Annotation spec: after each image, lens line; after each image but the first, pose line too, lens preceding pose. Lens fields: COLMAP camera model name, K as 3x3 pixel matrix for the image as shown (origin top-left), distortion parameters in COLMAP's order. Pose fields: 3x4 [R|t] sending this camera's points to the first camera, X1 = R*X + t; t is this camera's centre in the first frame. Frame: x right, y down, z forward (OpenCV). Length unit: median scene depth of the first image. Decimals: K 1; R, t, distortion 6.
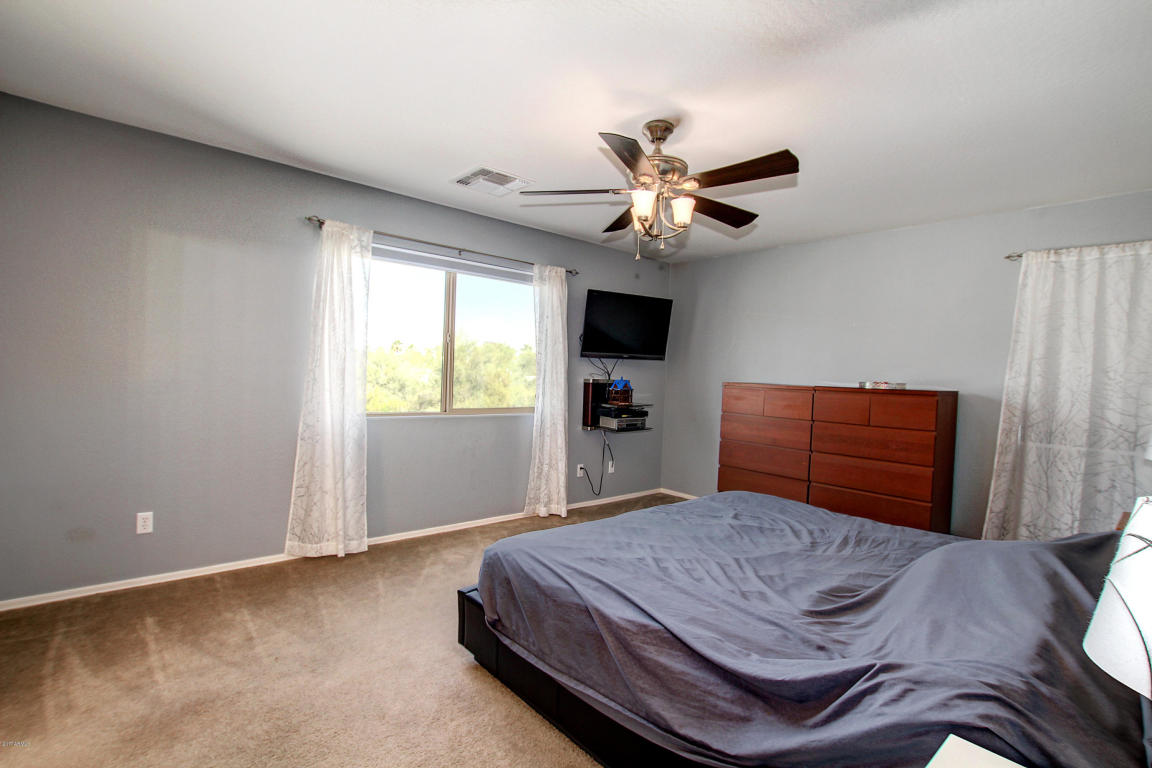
lens RADIAL K [[535.0, 0, 576.2], [0, 535.0, 390.3], [0, 0, 1]] dist [-0.030814, 0.004703]
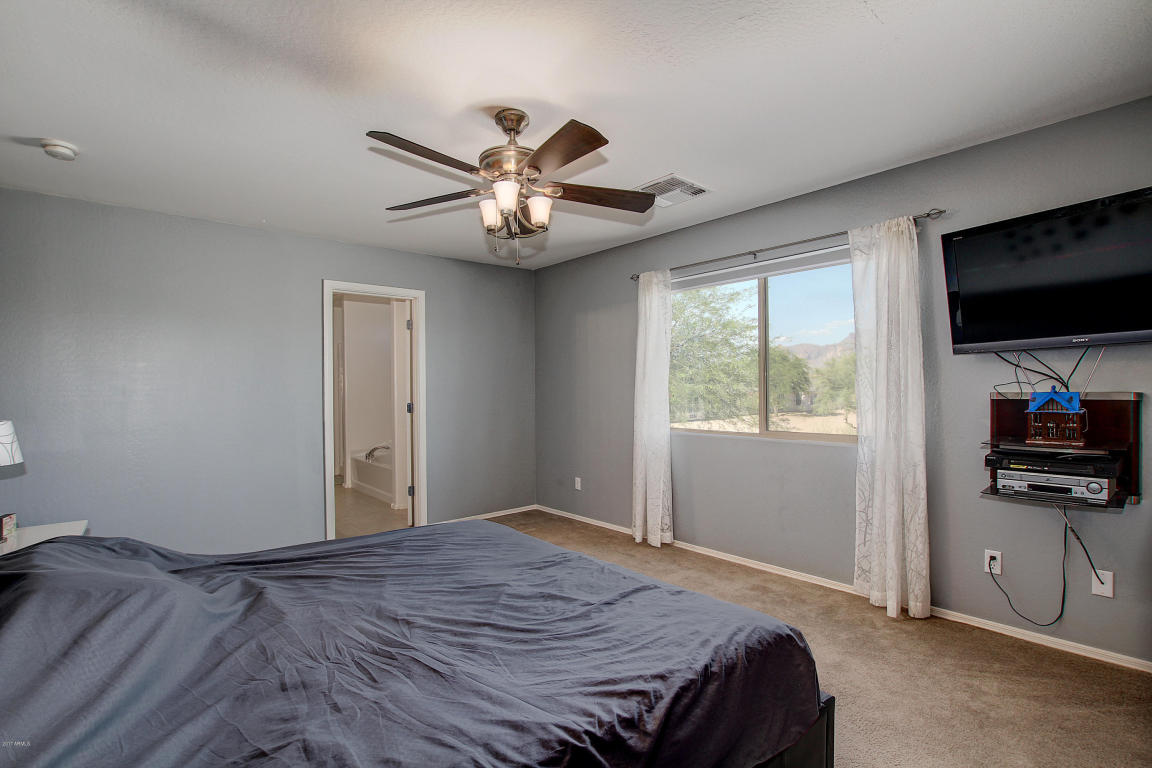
lens RADIAL K [[535.0, 0, 576.8], [0, 535.0, 388.2], [0, 0, 1]] dist [-0.030814, 0.004703]
pose [[-0.004095, -0.034831, -0.999385, 0.648267], [-0.019869, 0.999199, -0.034743, 0.001191], [0.999794, 0.019714, -0.004784, 0.689349]]
